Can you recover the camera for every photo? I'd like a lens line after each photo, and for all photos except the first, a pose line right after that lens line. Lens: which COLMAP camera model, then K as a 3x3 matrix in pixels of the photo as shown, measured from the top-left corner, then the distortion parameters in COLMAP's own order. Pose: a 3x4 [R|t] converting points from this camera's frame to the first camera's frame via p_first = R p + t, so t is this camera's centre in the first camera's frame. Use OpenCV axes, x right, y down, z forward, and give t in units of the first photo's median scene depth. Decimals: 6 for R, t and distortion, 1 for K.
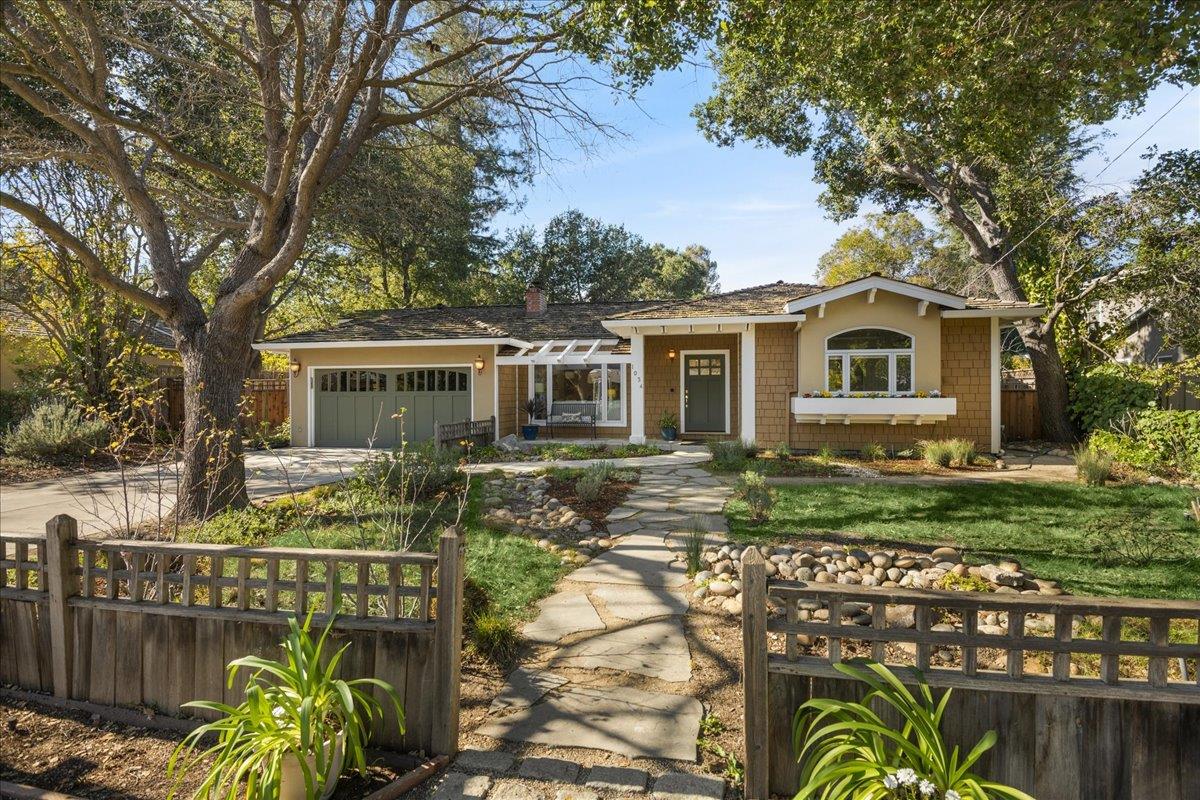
lens RADIAL K [[545.4, 0, 597.6], [0, 545.4, 393.0], [0, 0, 1]] dist [0.000841, -0.023353]
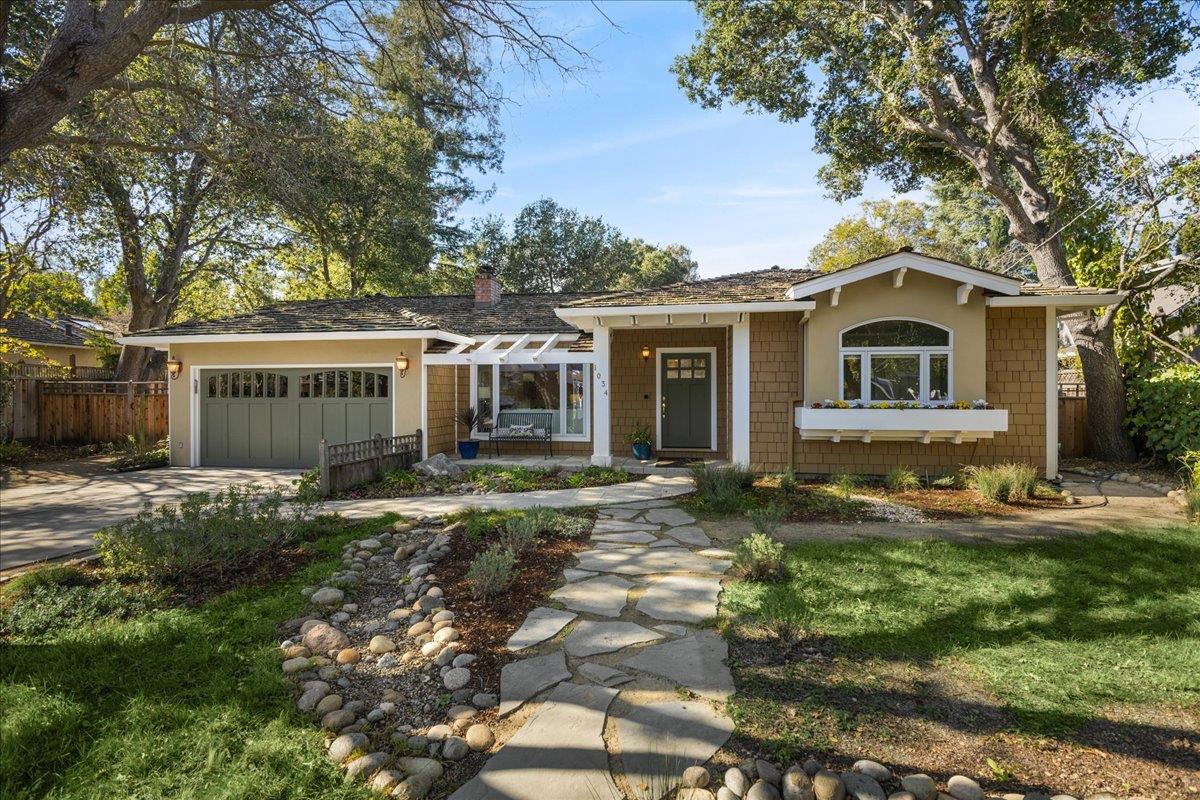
lens RADIAL K [[545.4, 0, 597.6], [0, 545.4, 393.0], [0, 0, 1]] dist [0.000841, -0.023353]
pose [[0.999415, 0.002618, 0.034087, 0.038182], [-0.002546, 0.999994, -0.002162, -0.009197], [-0.034093, 0.002074, 0.999417, 0.198197]]
